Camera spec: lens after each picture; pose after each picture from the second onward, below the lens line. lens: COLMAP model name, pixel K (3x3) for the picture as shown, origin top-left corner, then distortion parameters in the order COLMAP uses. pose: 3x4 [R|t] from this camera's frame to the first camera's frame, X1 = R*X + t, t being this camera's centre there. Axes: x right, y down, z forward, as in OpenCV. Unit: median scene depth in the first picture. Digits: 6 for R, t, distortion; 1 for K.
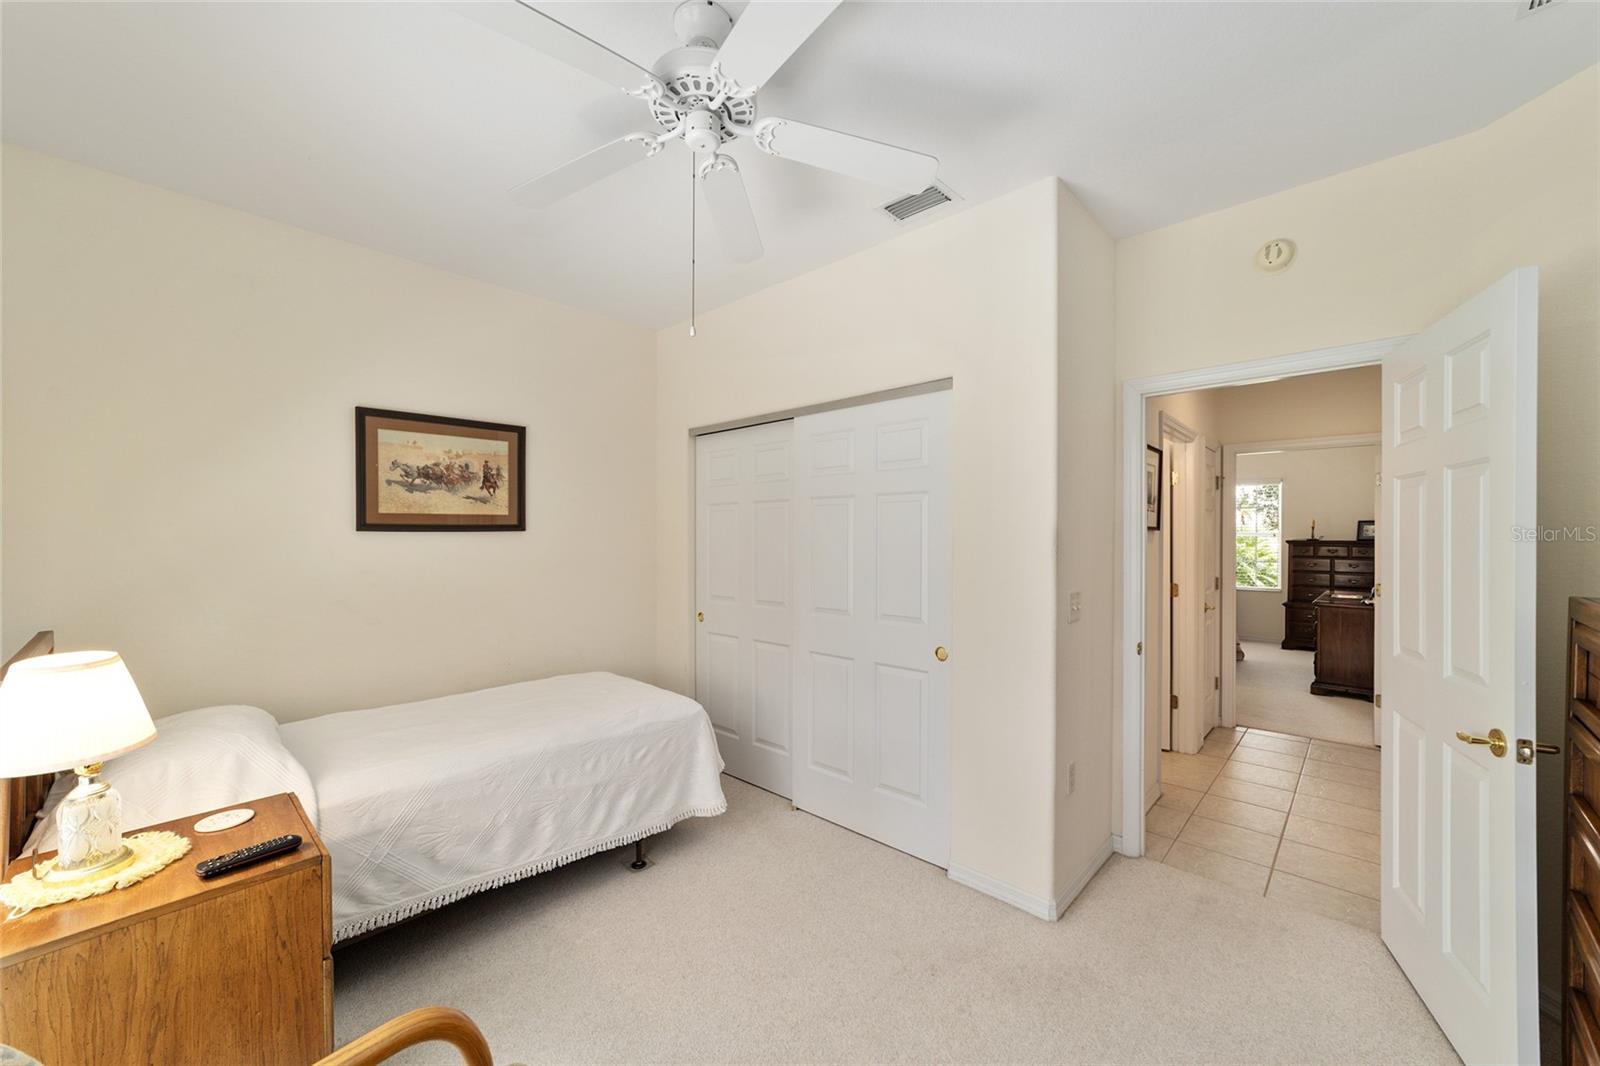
lens RADIAL K [[614.6, 0, 794.8], [0, 614.6, 535.7], [0, 0, 1]] dist [-0.007926, 0.005760]
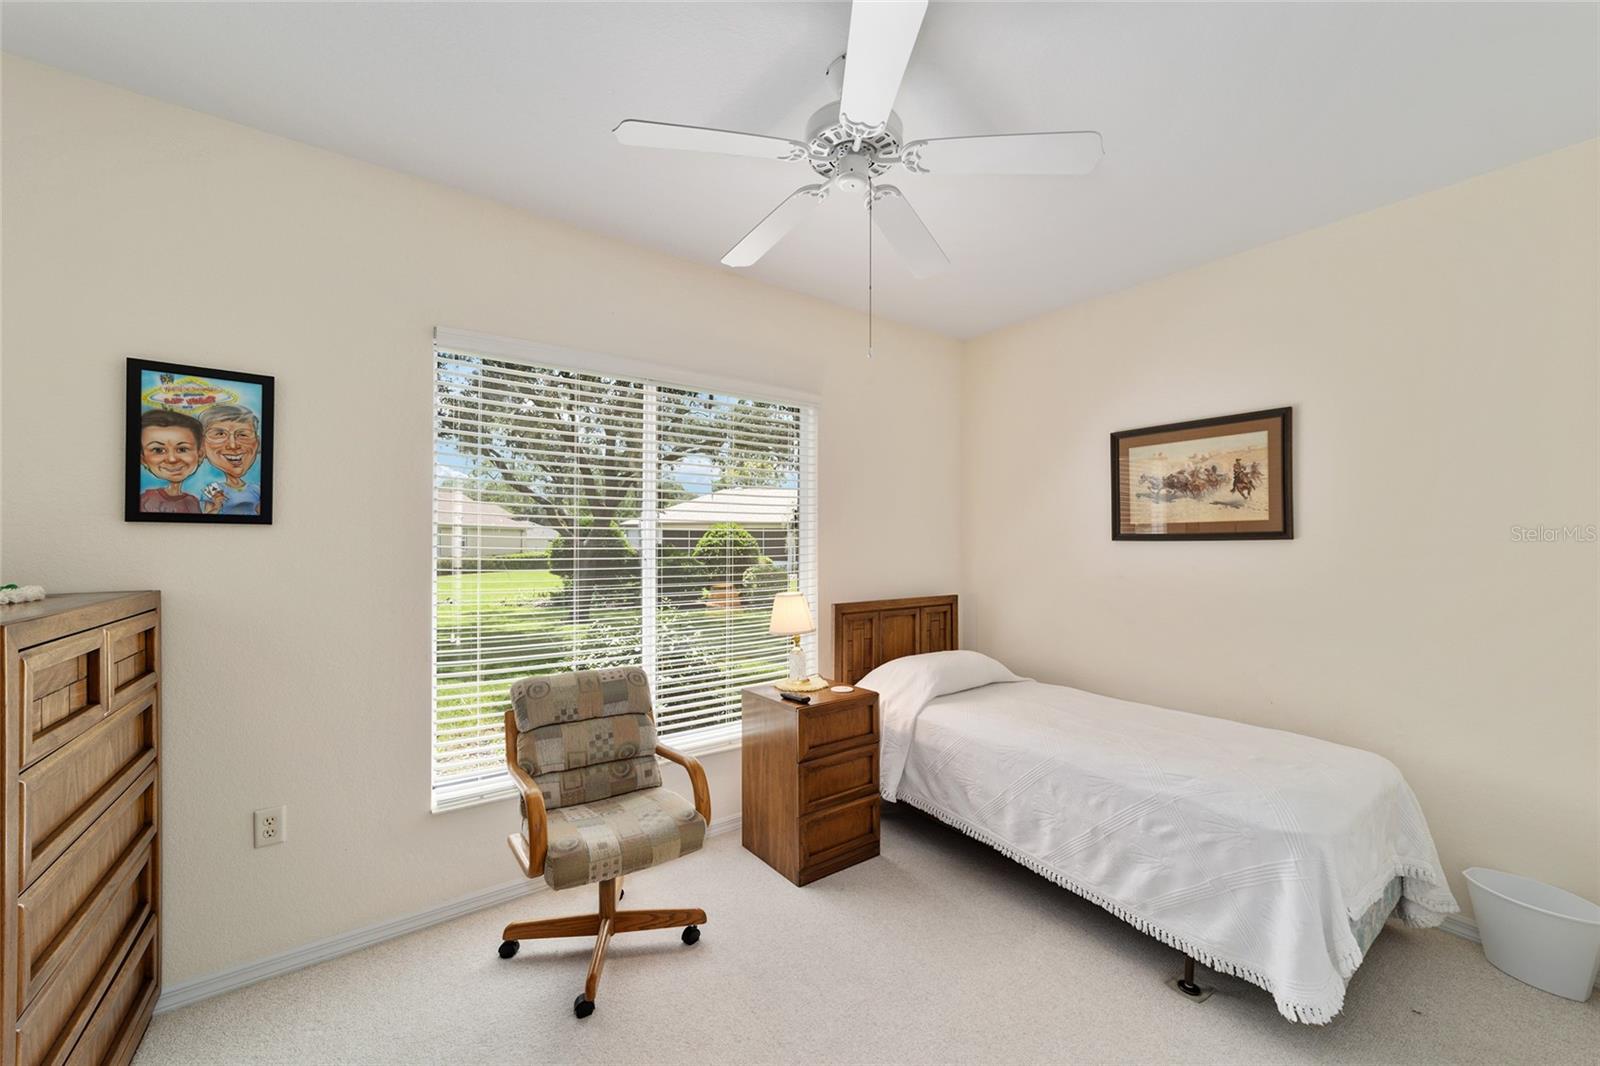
lens RADIAL K [[614.6, 0, 795.6], [0, 614.6, 539.4], [0, 0, 1]] dist [-0.007926, 0.005760]
pose [[-0.177219, -0.008569, -0.984134, 0.487151], [-0.003329, 0.999962, -0.008107, 0.000827], [0.984166, 0.001839, -0.177241, 0.569731]]
